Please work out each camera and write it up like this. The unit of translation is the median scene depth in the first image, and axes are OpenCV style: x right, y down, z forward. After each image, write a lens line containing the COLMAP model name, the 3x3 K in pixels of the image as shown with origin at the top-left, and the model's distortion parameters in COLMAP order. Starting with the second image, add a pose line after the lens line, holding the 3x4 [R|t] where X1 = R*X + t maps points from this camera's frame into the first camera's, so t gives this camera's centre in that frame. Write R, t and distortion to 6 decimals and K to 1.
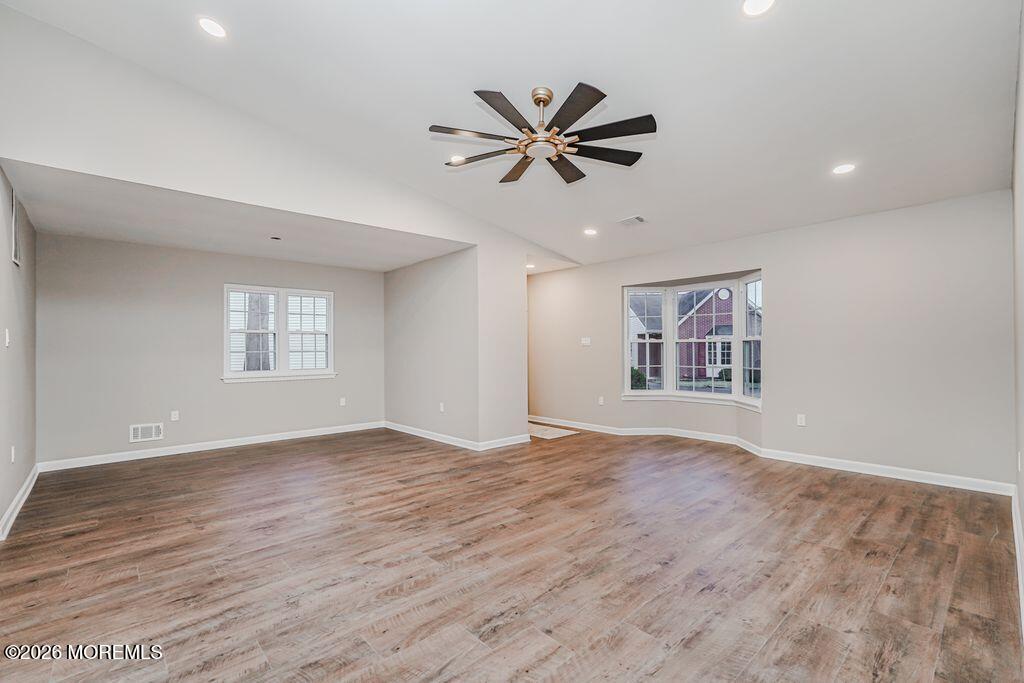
lens RADIAL K [[451.2, 0, 510.4], [0, 451.2, 348.4], [0, 0, 1]] dist [-0.010497, 0.007329]
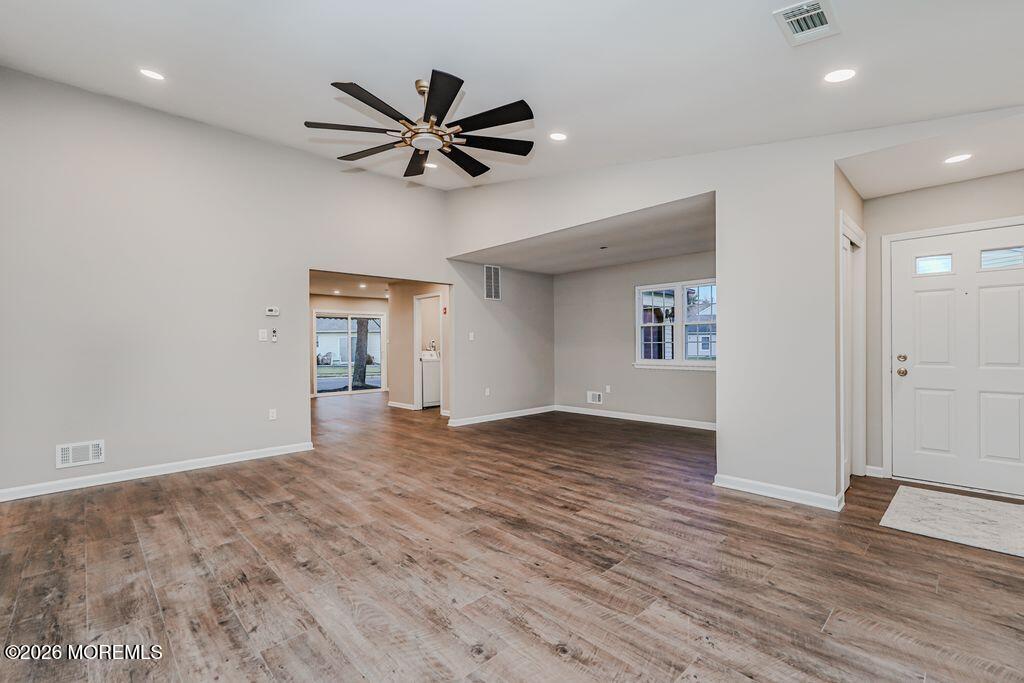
lens RADIAL K [[451.2, 0, 510.4], [0, 451.2, 348.4], [0, 0, 1]] dist [-0.010497, 0.007329]
pose [[0.021257, 0.013234, -0.999686, 0.984426], [0.015690, 0.999785, 0.013569, 0.002930], [0.999651, -0.015974, 0.021045, 1.068117]]
